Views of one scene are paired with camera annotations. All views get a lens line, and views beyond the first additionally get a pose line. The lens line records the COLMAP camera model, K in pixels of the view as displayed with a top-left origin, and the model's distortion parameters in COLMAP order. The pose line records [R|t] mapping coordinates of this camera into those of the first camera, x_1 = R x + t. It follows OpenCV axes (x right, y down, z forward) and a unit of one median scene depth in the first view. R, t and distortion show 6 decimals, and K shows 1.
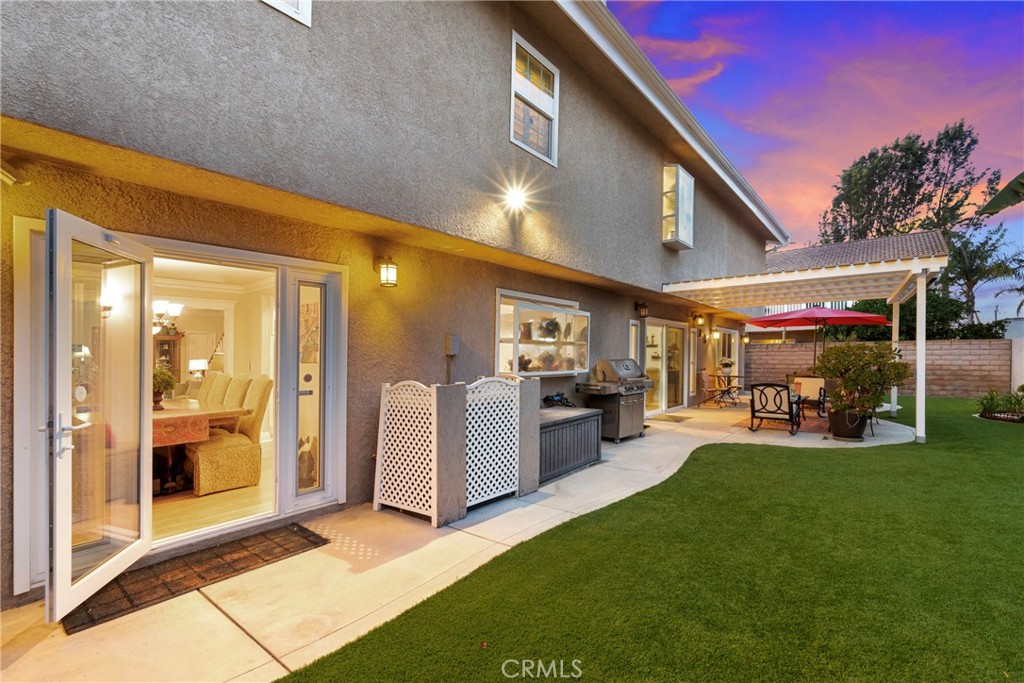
lens RADIAL K [[456.6, 0, 530.3], [0, 456.6, 339.0], [0, 0, 1]] dist [0.001264, -0.000035]
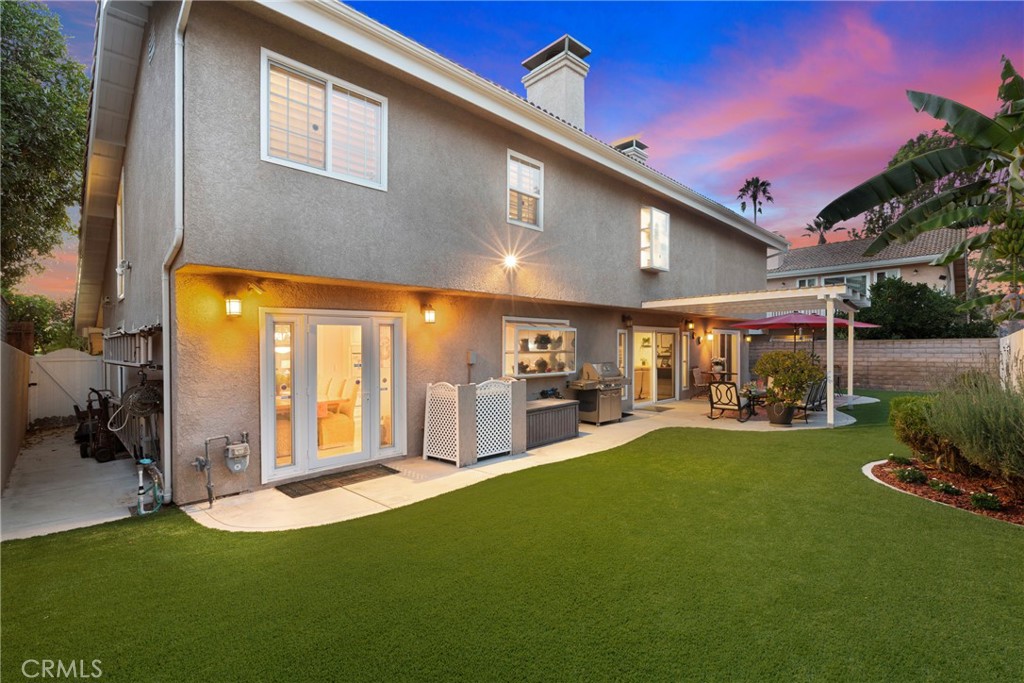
lens RADIAL K [[457.2, 0, 512.0], [0, 457.2, 341.5], [0, 0, 1]] dist [0.001115, 0.000151]
pose [[0.992281, -0.008323, -0.123732, 0.170579], [0.011113, 0.999699, 0.021874, -0.079897], [0.123513, -0.023080, 0.992075, -0.549557]]
